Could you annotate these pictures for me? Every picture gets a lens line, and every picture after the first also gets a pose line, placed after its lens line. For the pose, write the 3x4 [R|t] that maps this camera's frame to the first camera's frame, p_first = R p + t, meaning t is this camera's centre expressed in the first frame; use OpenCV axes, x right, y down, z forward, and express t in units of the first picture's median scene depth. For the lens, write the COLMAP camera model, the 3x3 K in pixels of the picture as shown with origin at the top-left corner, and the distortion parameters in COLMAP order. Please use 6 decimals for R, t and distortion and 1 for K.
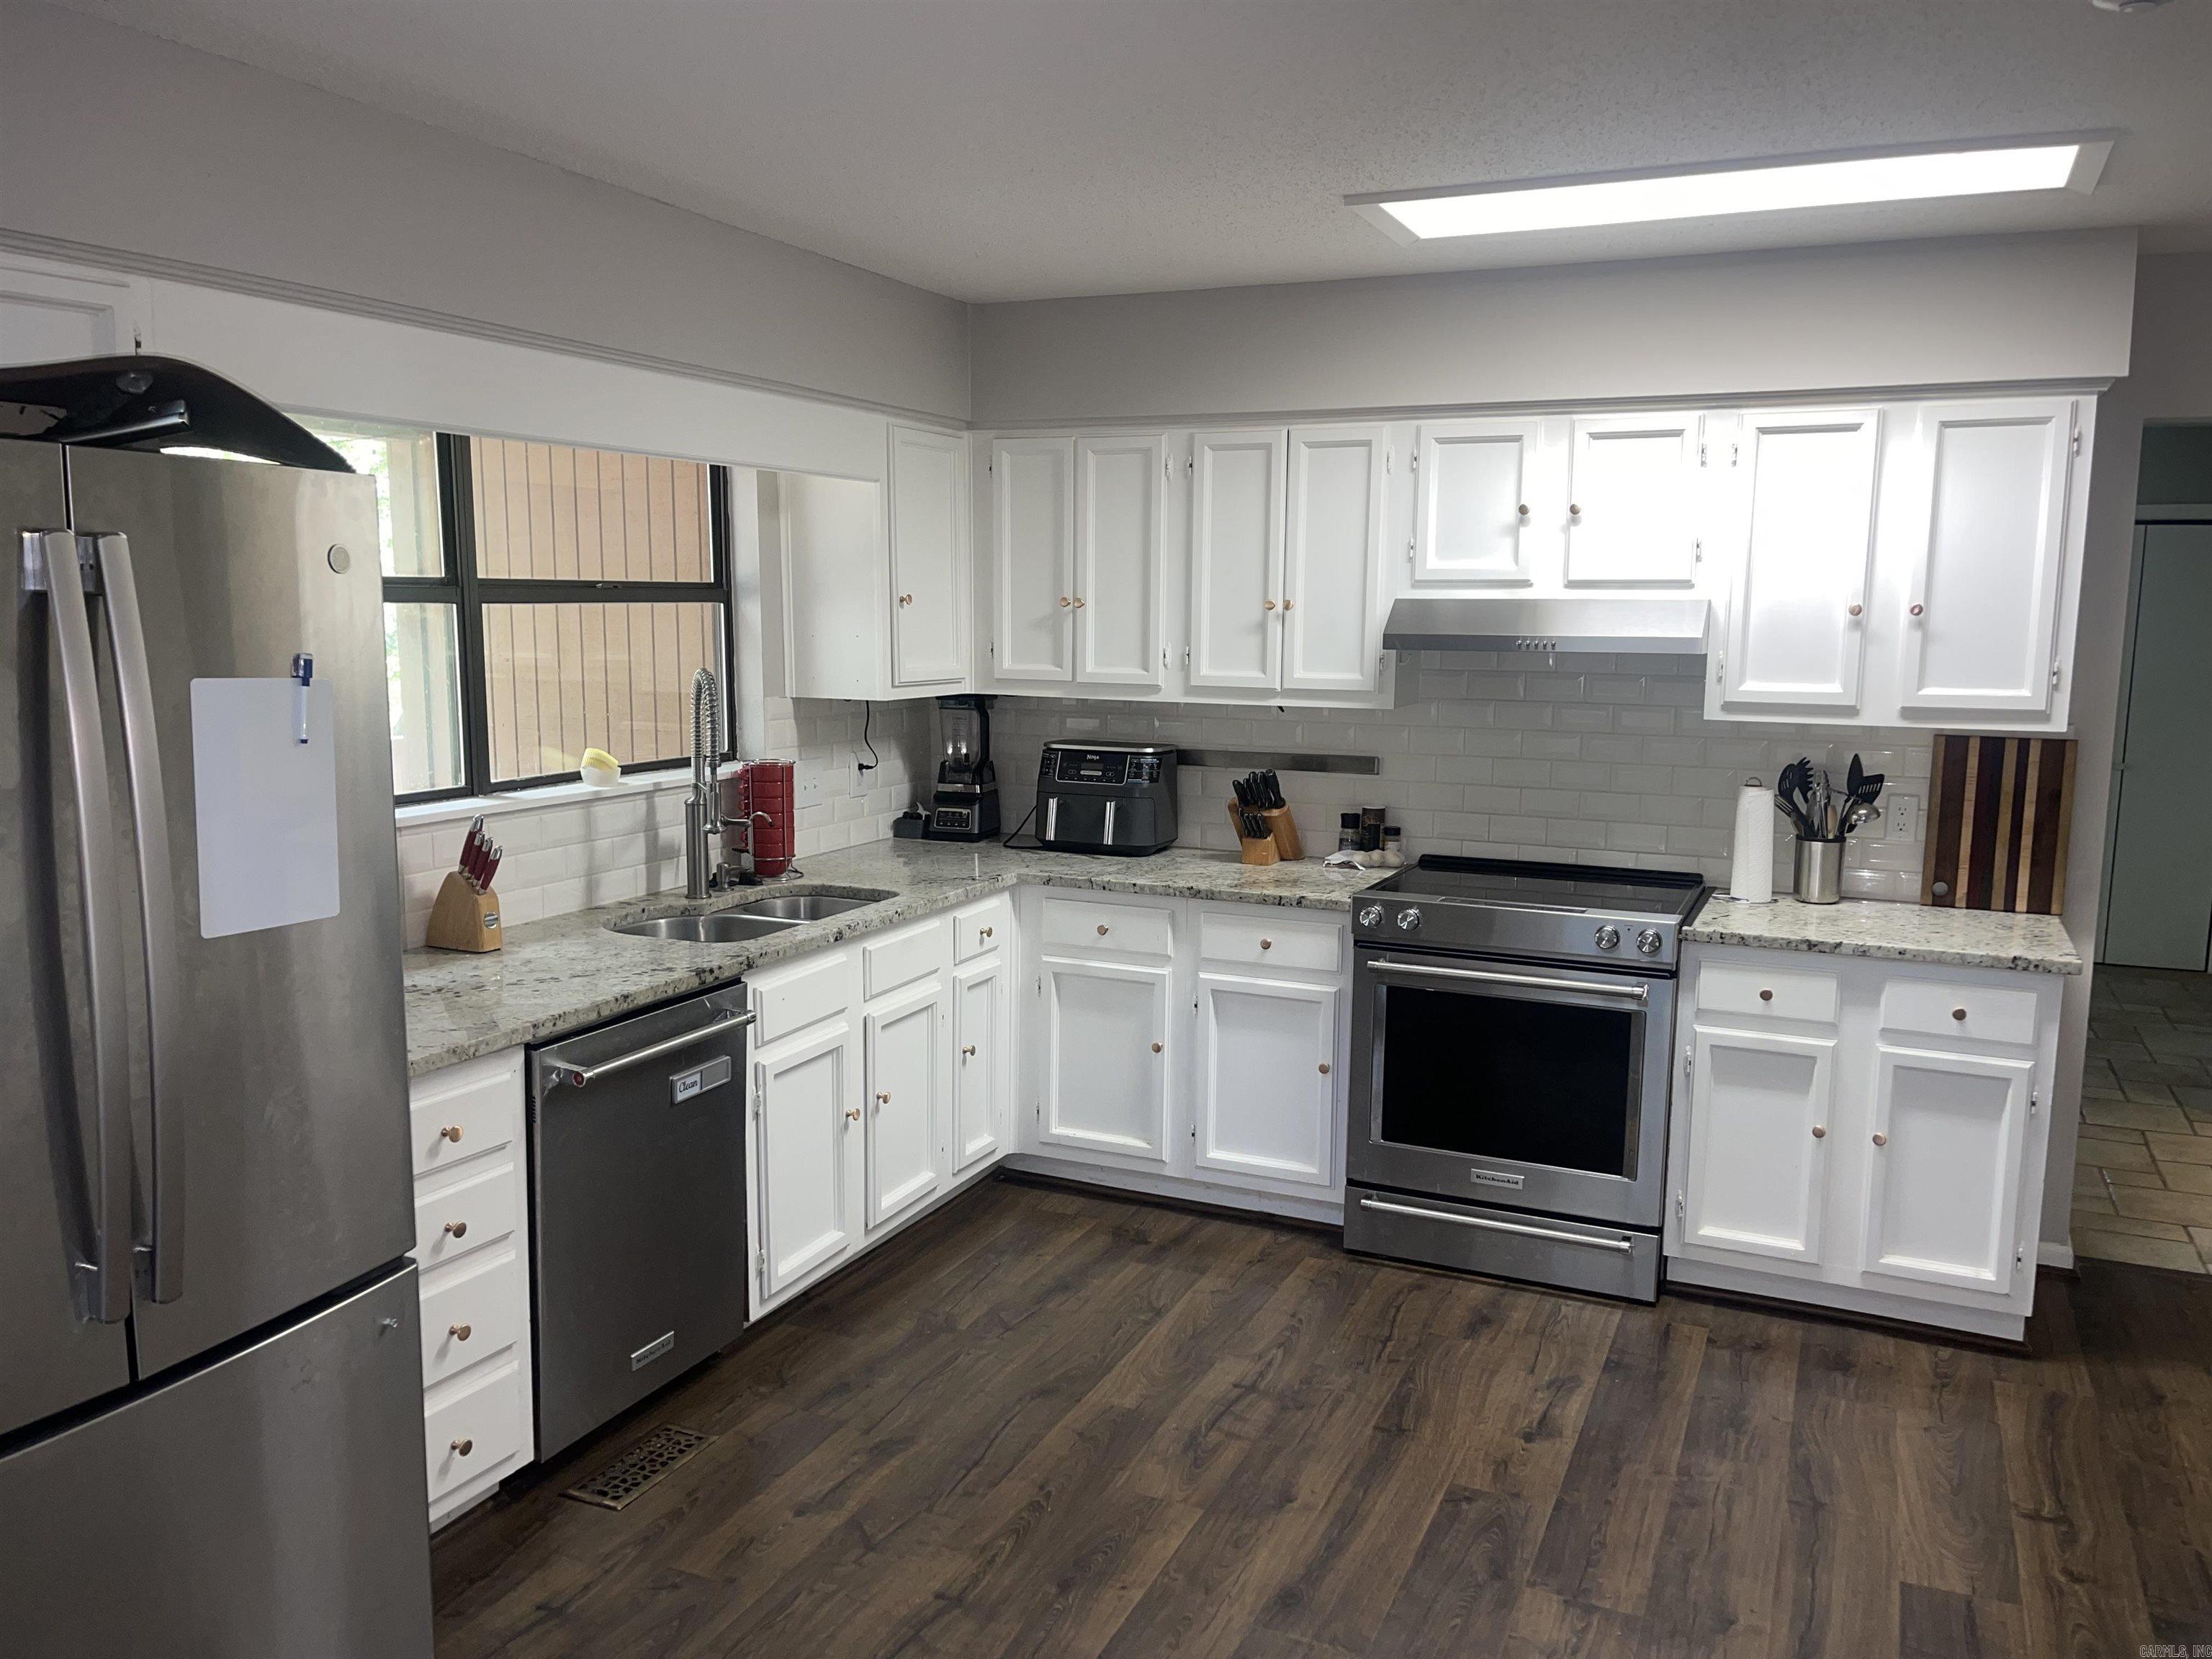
lens RADIAL K [[1661.4, 0, 1139.9], [0, 1661.4, 846.4], [0, 0, 1]] dist [0.061556, -0.084894]
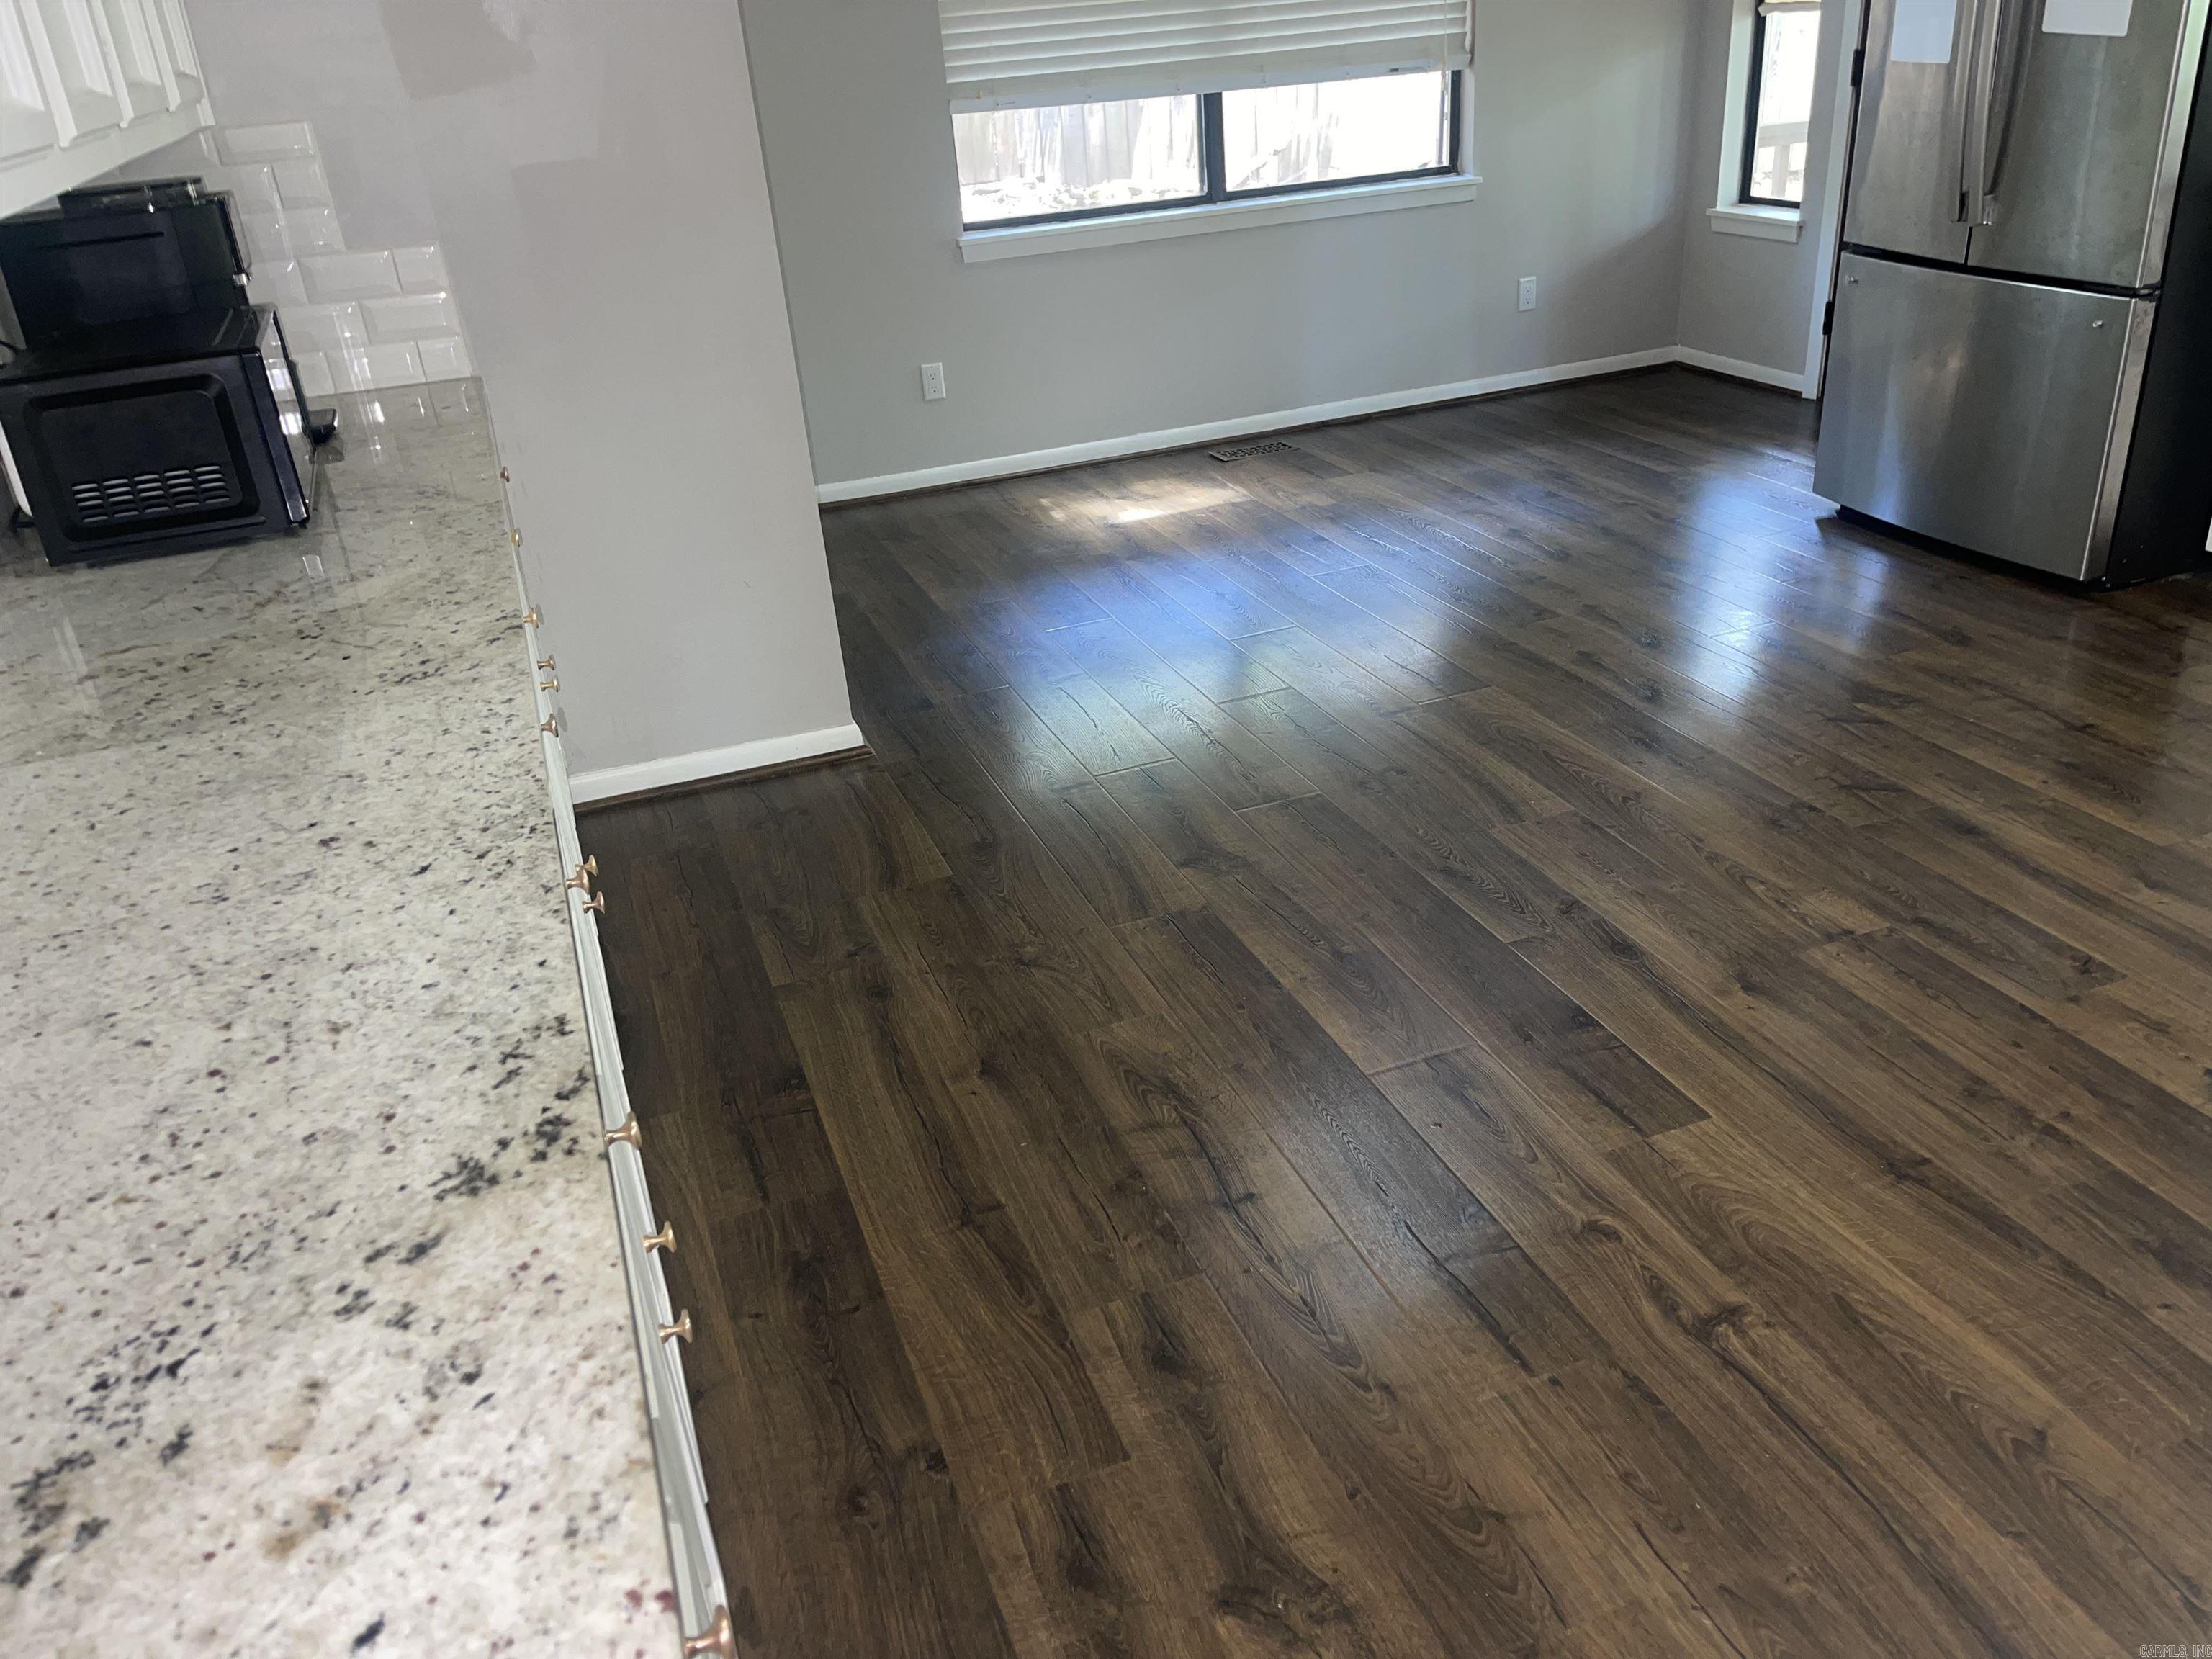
lens RADIAL K [[1661.4, 0, 1122.2], [0, 1661.4, 821.5], [0, 0, 1]] dist [0.061556, -0.084894]
pose [[-0.712601, 0.353577, -0.605957, 0.936394], [-0.035233, 0.844590, 0.534253, -0.093923], [0.700685, 0.402059, -0.589398, 1.039244]]
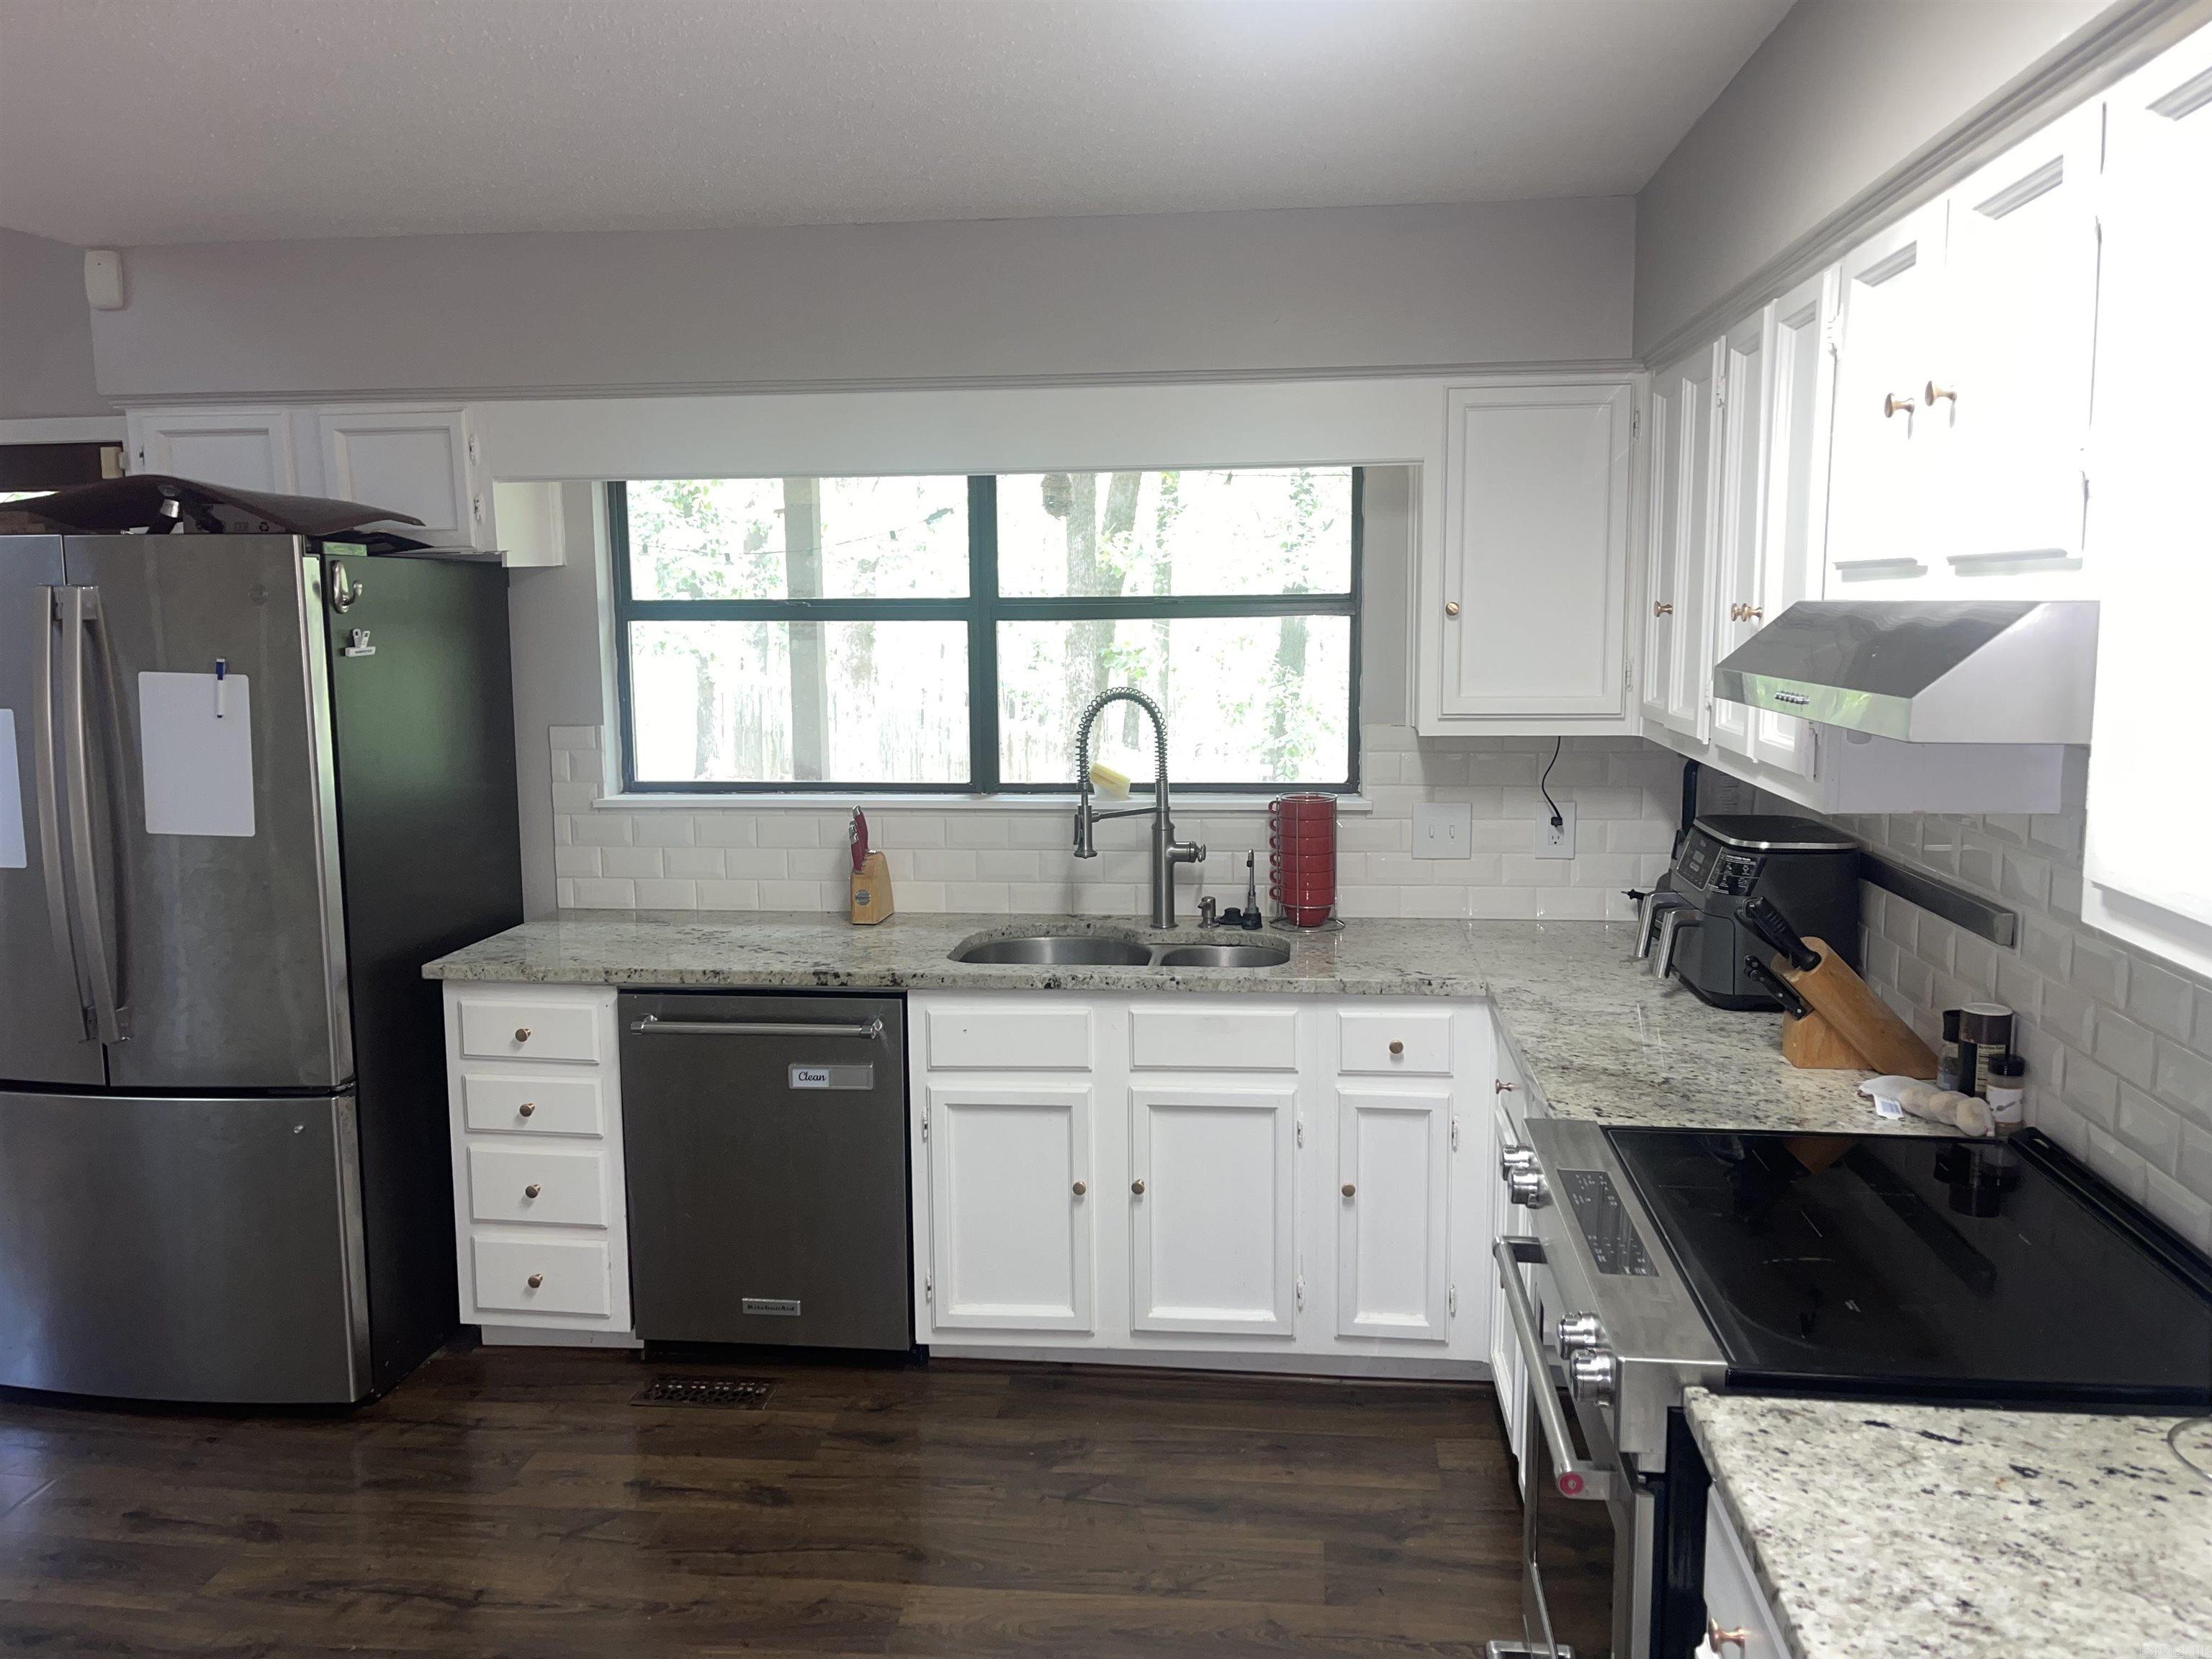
lens RADIAL K [[1661.4, 0, 1108.0], [0, 1661.4, 828.0], [0, 0, 1]] dist [0.061556, -0.084894]
pose [[0.310643, 0.115948, -0.943428, 0.757563], [-0.129442, 0.988446, 0.078859, -0.118862], [0.941672, 0.097622, 0.322063, 0.818517]]
